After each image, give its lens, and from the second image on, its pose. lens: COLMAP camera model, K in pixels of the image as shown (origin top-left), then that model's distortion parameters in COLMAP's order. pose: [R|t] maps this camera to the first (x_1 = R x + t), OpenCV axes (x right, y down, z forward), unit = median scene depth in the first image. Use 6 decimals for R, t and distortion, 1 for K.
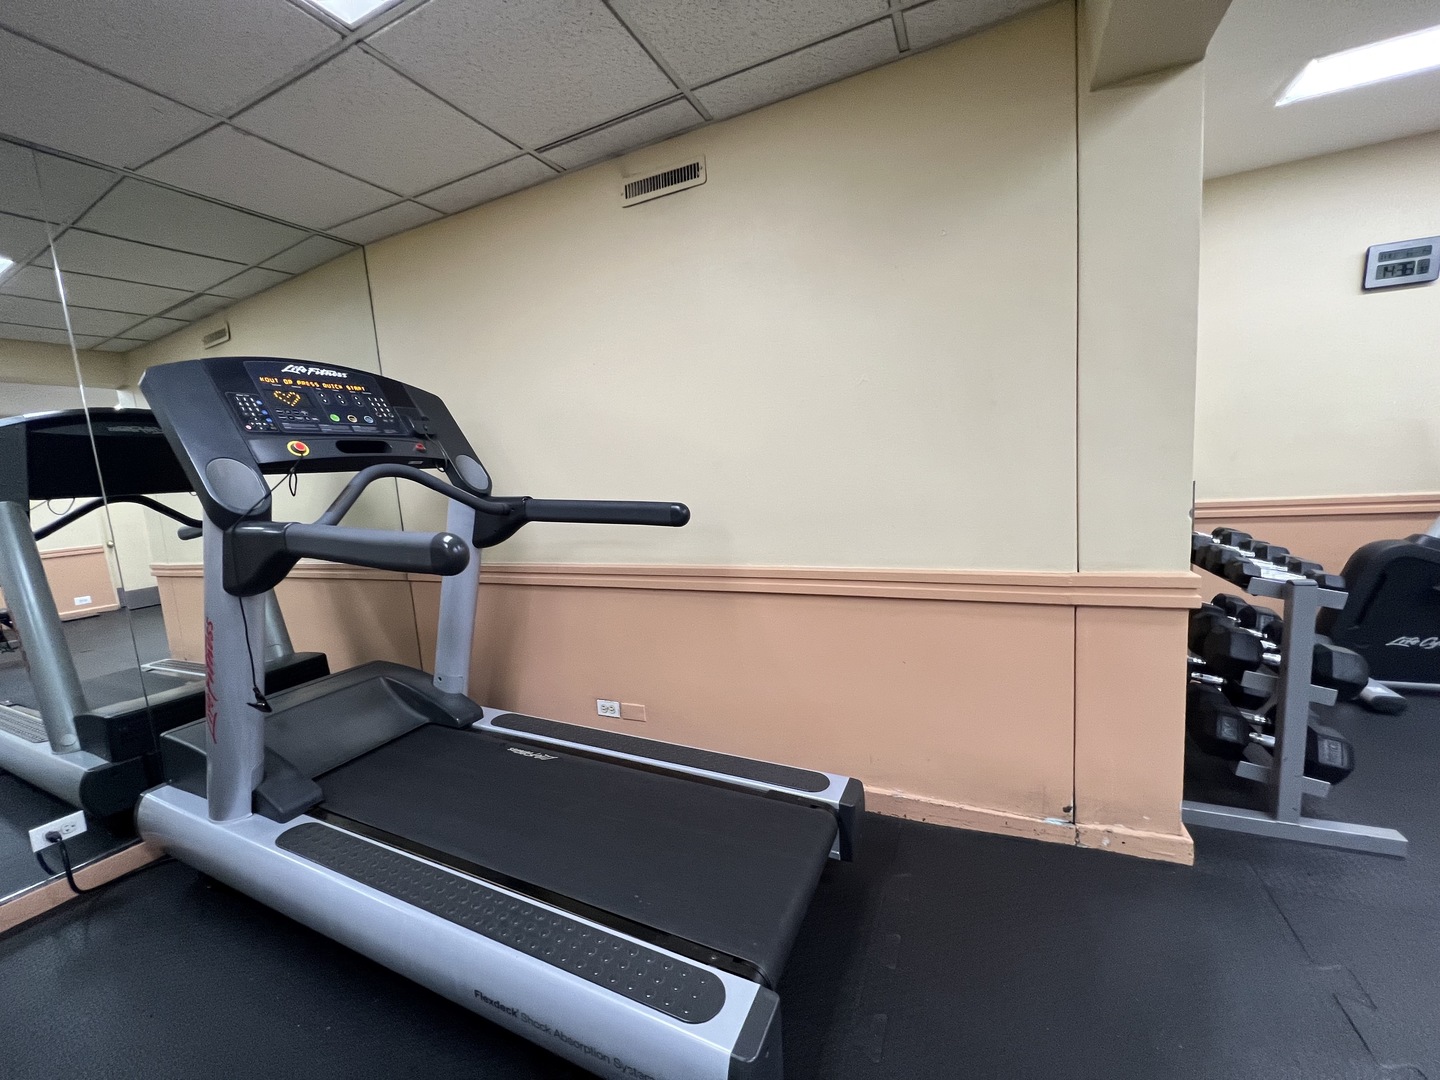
lens RADIAL K [[568.8, 0, 720.0], [0, 568.8, 540.0], [0, 0, 1]] dist [-0.000107, -0.000298]
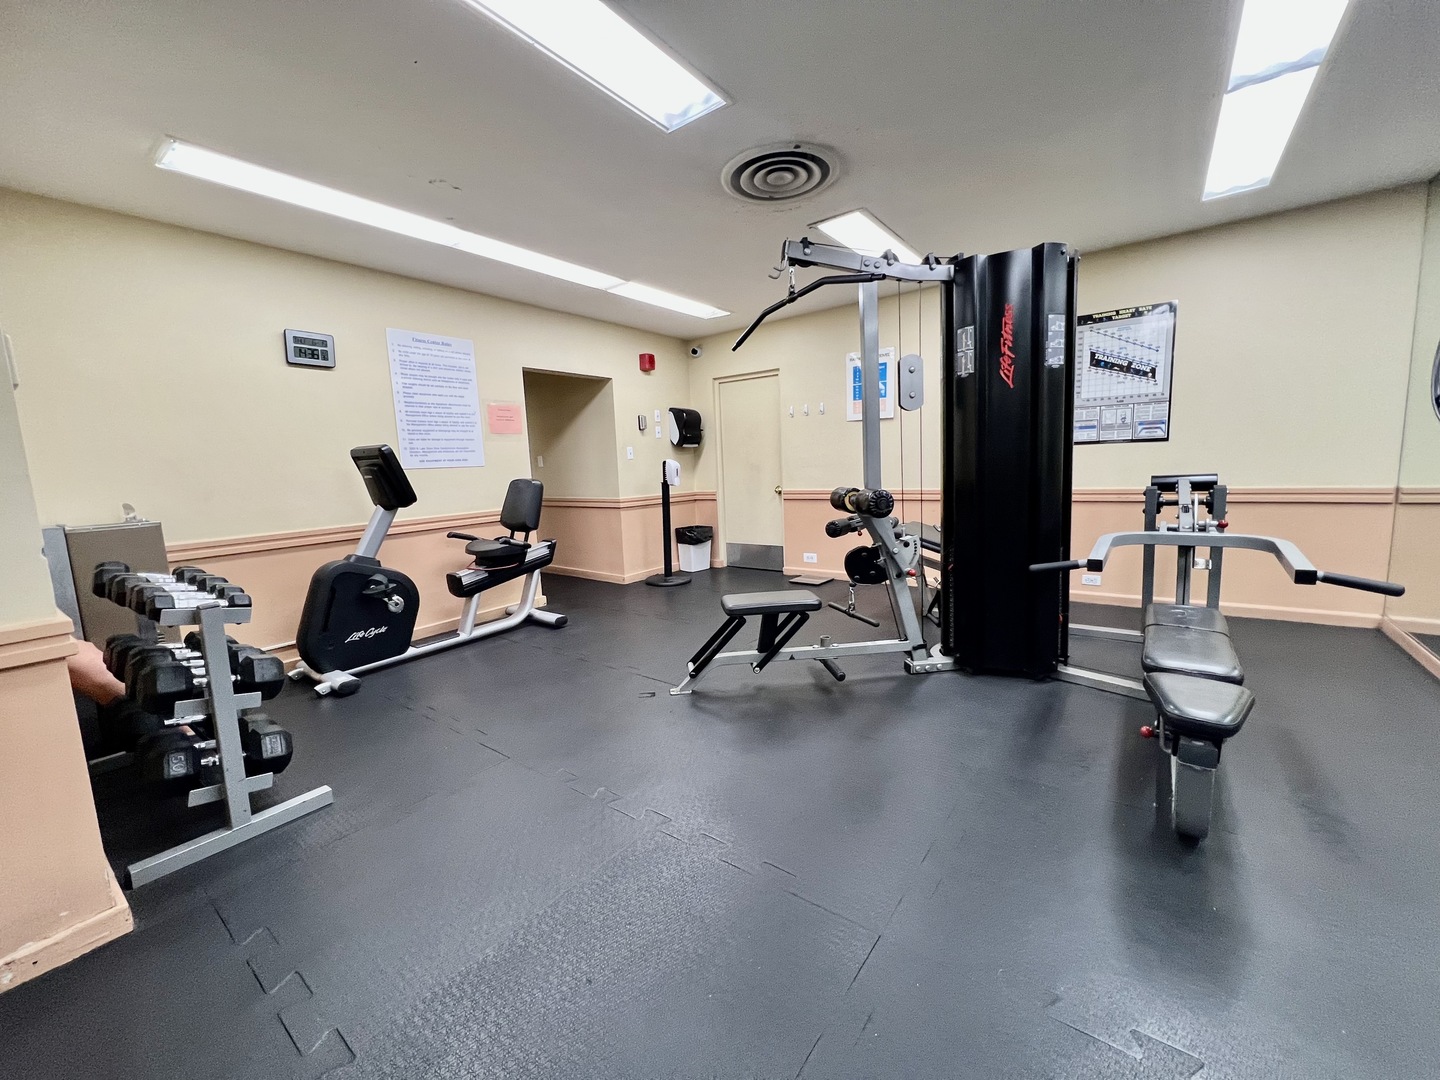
lens RADIAL K [[568.8, 0, 720.0], [0, 568.8, 540.0], [0, 0, 1]] dist [-0.000107, -0.000298]
pose [[0.241894, -0.067293, 0.967966, 0.204149], [0.153722, 0.987651, 0.030247, 0.065056], [-0.958049, 0.141481, 0.249251, -0.215815]]
